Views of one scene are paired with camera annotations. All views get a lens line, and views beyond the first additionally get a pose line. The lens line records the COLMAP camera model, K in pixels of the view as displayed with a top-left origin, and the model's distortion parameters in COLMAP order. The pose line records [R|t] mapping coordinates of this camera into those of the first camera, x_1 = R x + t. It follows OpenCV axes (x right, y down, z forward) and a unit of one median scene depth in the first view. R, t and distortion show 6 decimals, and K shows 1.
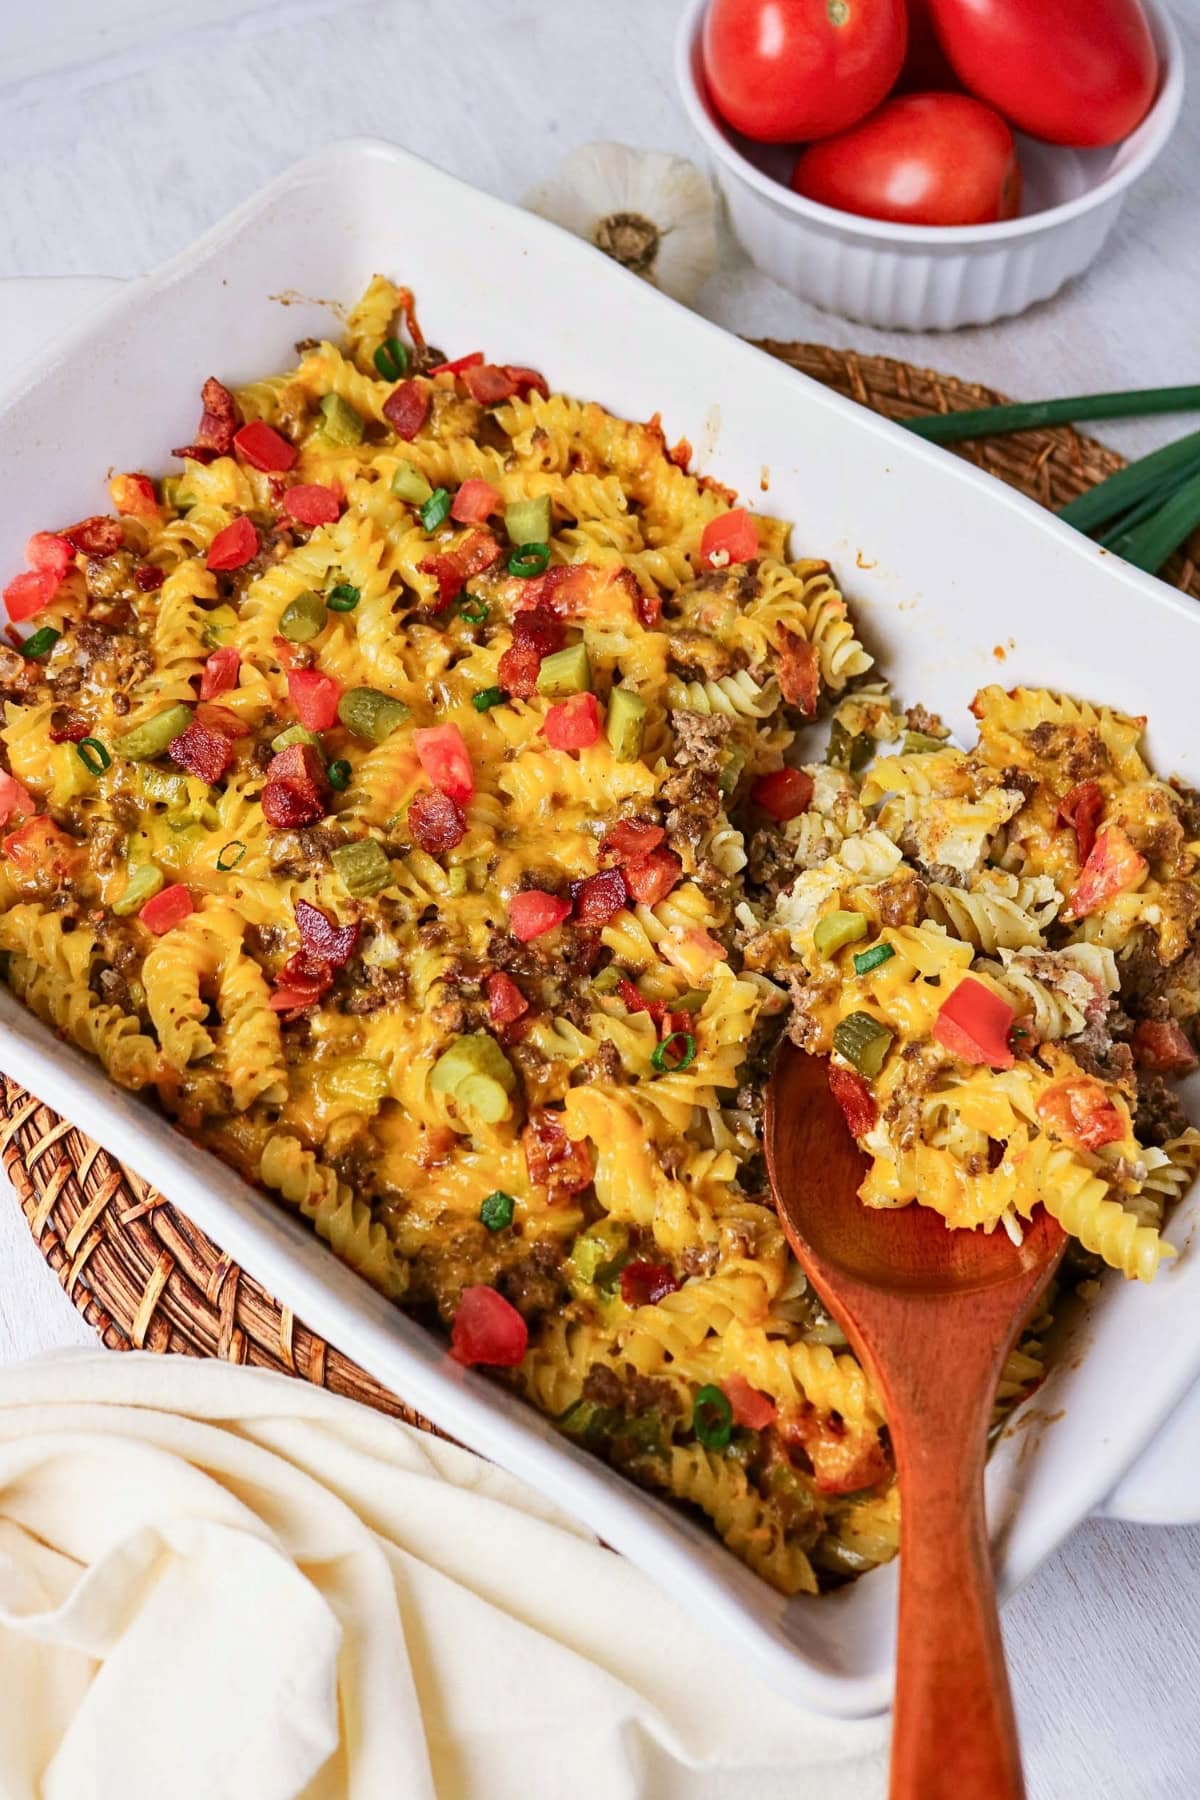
lens RADIAL K [[2318.9, 0, 600.0], [0, 2318.9, 900.0], [0, 0, 1]] dist [-0.029997, 0.020080]
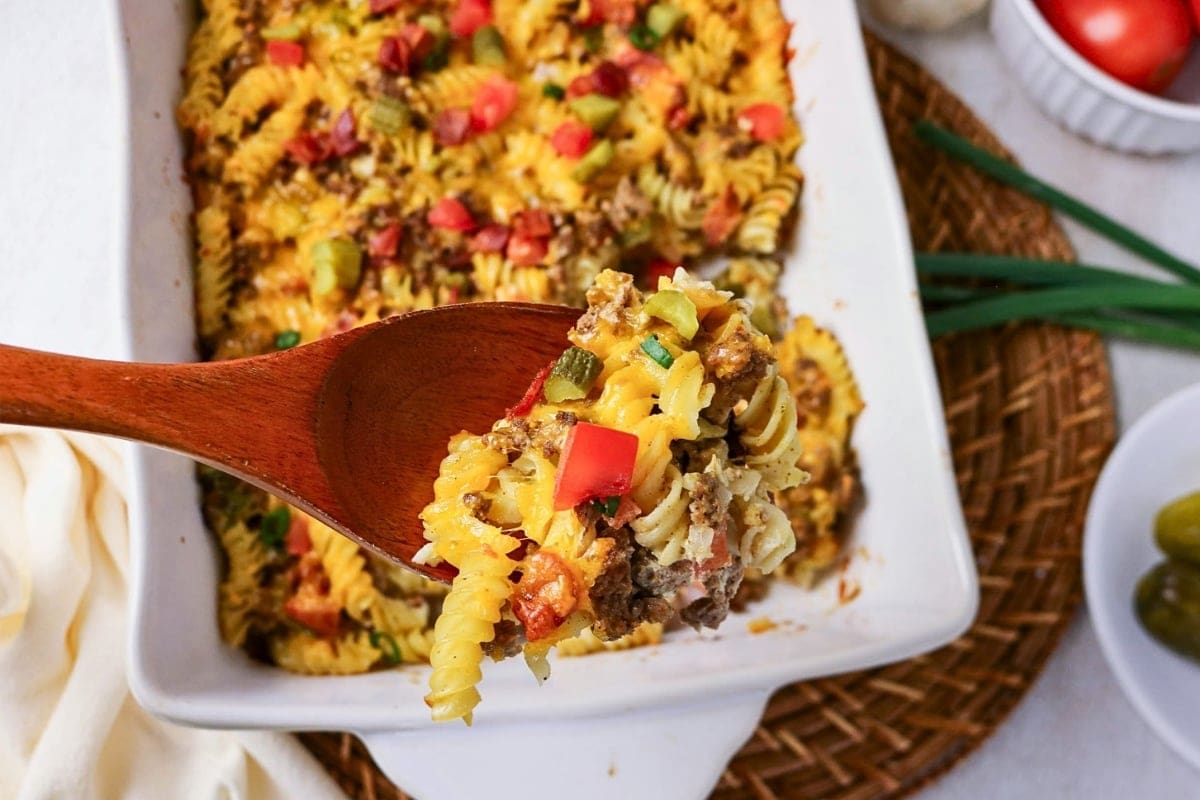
lens RADIAL K [[1545.9, 0, 600.0], [0, 1545.9, 400.0], [0, 0, 1]] dist [-0.029997, 0.020080]
pose [[0.710050, 0.684336, -0.165868, 0.282185], [-0.657027, 0.728613, 0.193492, -0.160585], [0.253267, -0.028409, 0.966979, 0.057198]]
